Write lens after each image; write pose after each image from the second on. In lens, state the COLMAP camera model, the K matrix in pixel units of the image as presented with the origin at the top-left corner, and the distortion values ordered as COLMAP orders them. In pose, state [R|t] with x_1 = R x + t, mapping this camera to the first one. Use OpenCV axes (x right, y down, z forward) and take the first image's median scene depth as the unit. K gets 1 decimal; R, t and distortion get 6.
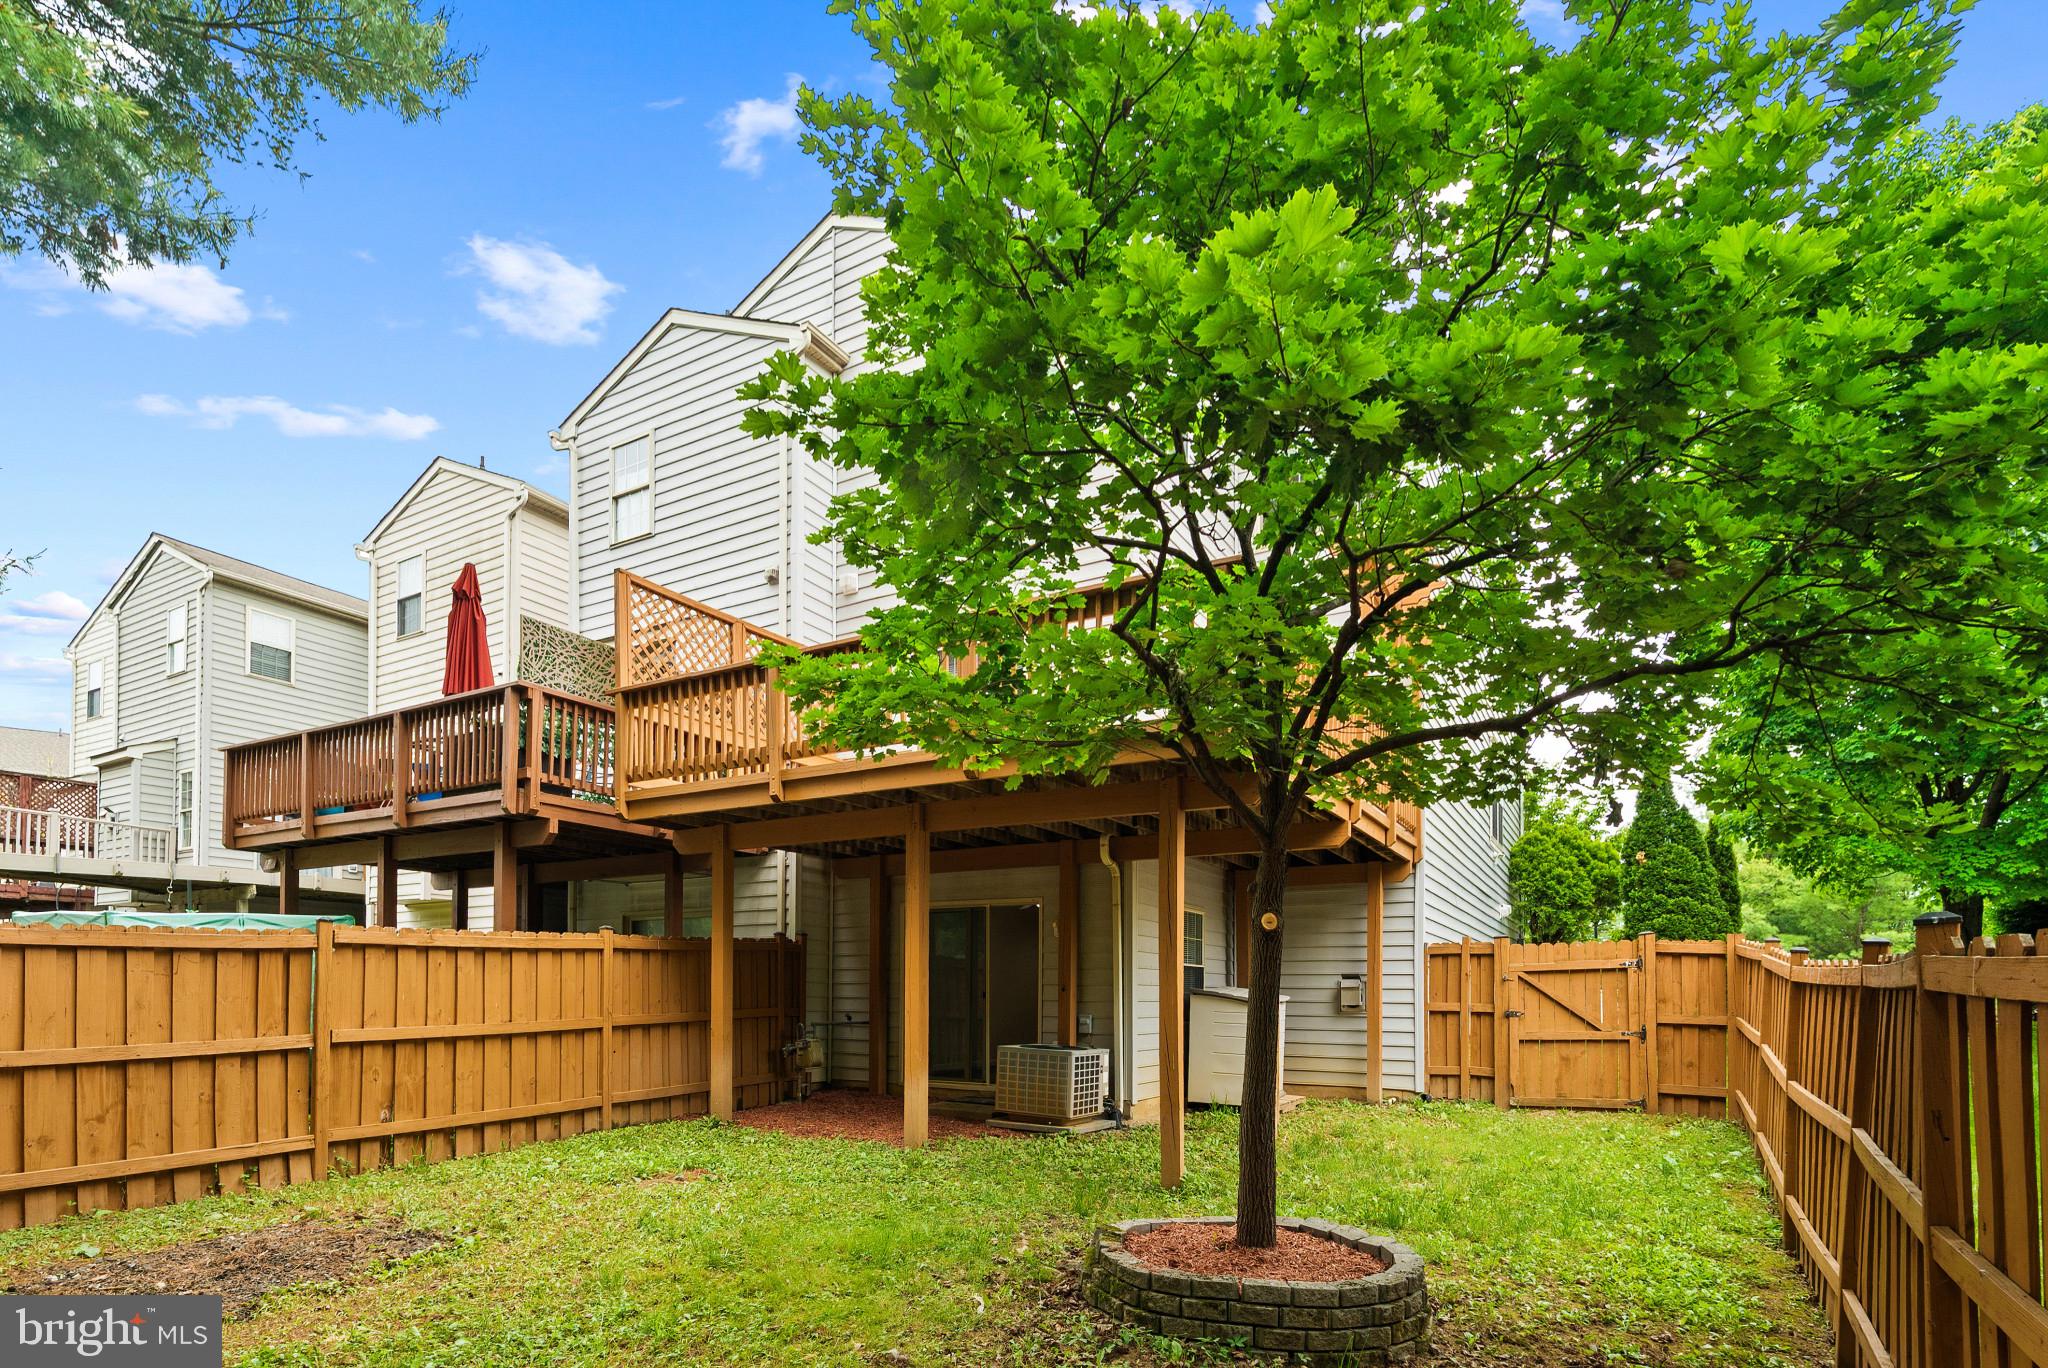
lens RADIAL K [[961.4, 0, 1047.6], [0, 961.4, 690.8], [0, 0, 1]] dist [0.002699, 0.001161]
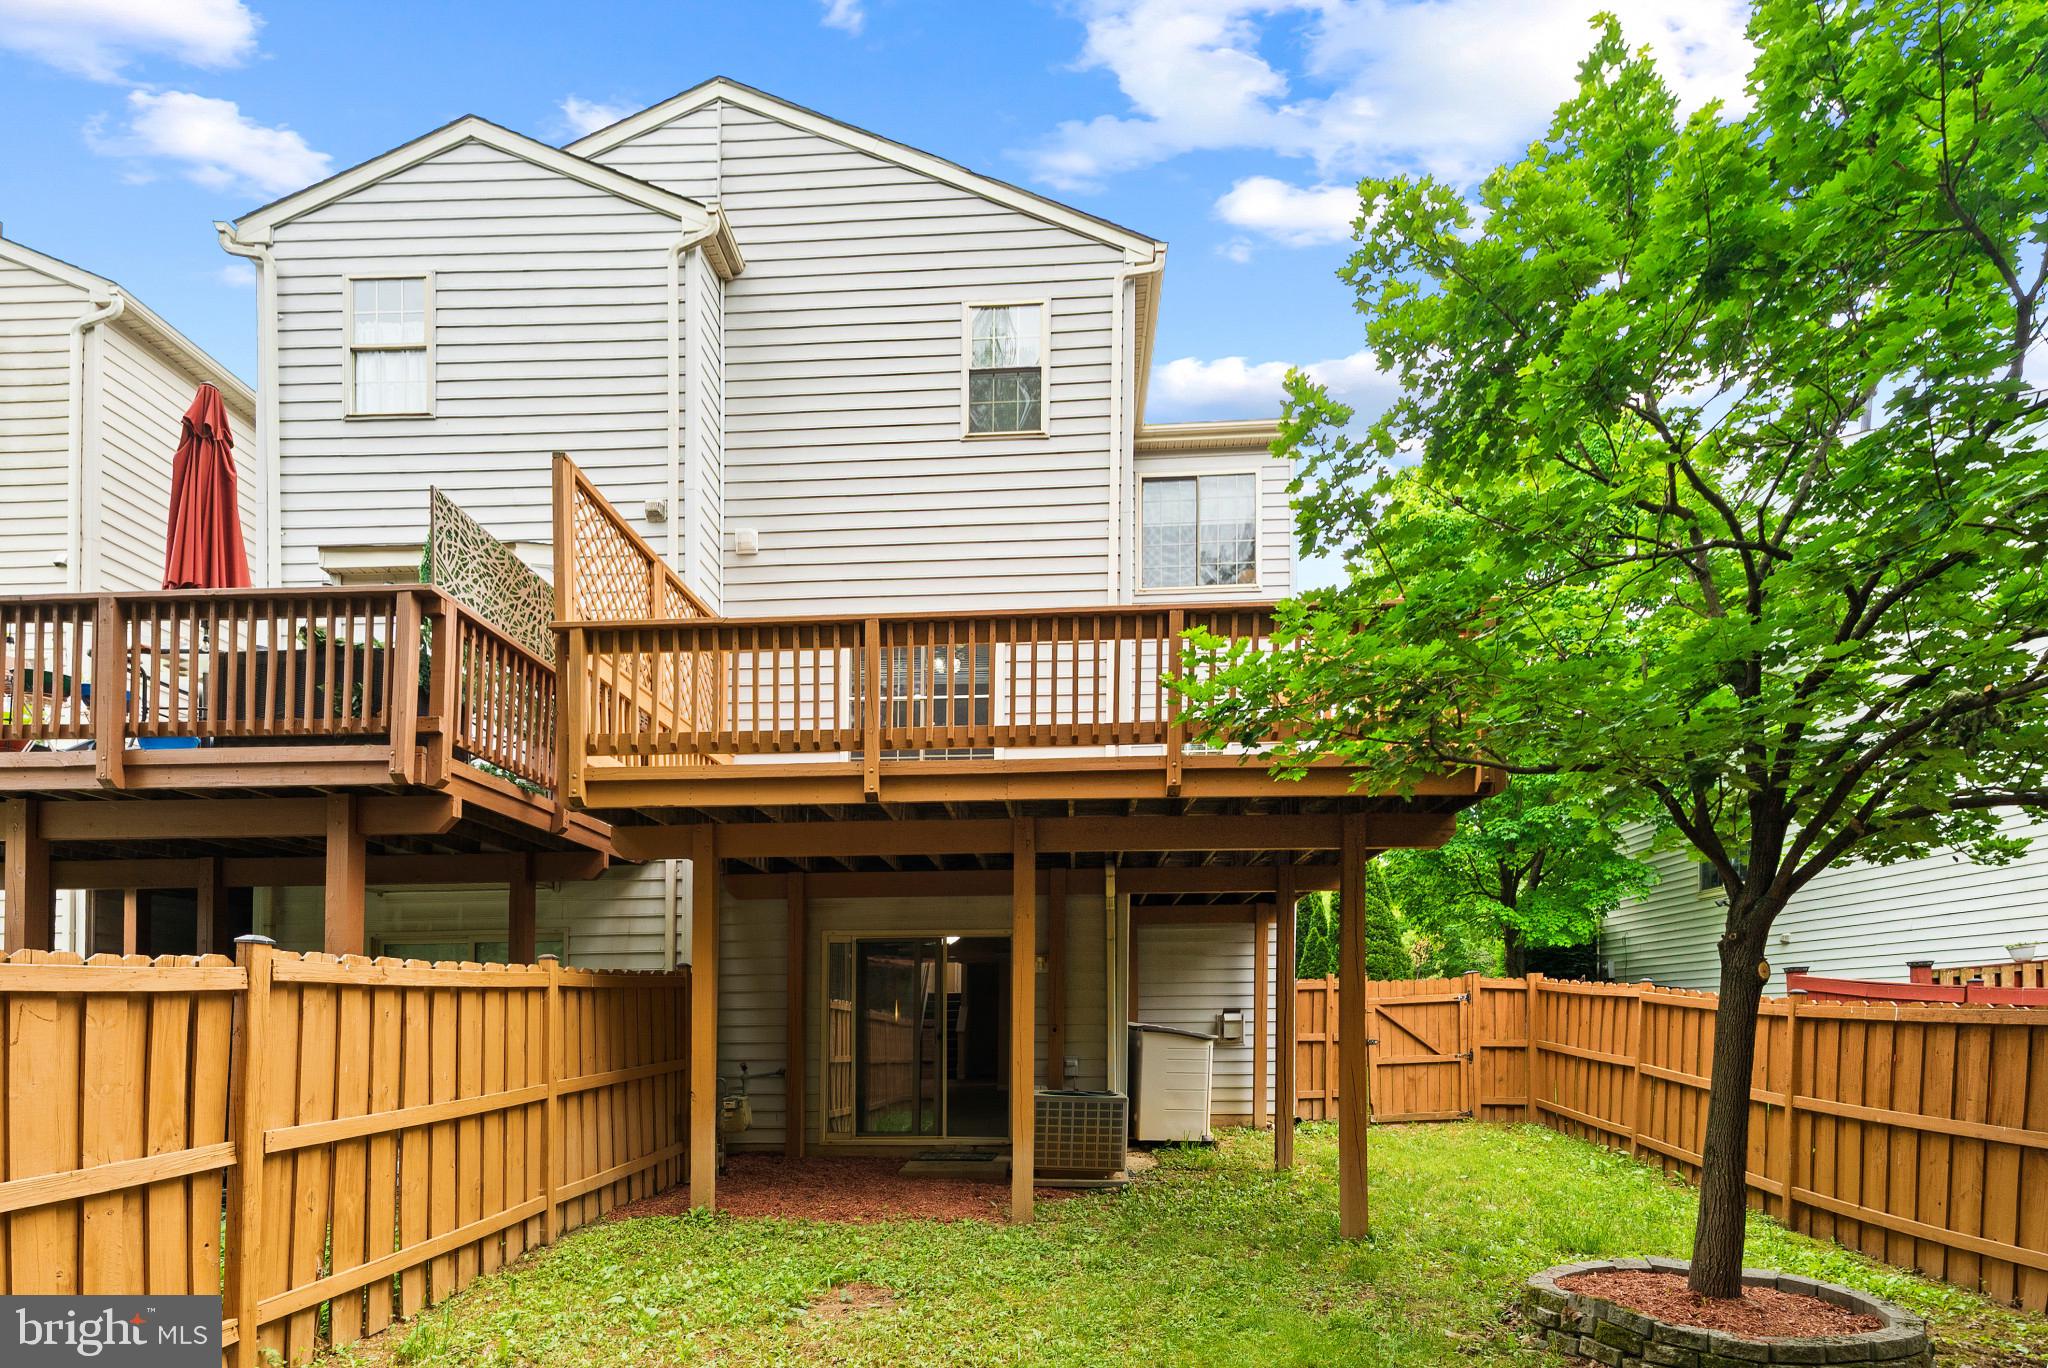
lens RADIAL K [[943.9, 0, 1024.1], [0, 943.9, 751.9], [0, 0, 1]] dist [0.005708, 0.000330]
pose [[0.889356, 0.109180, 0.443988, -0.439276], [-0.121026, 0.992648, -0.001672, 0.052429], [-0.440907, -0.052248, 0.896031, 0.217903]]
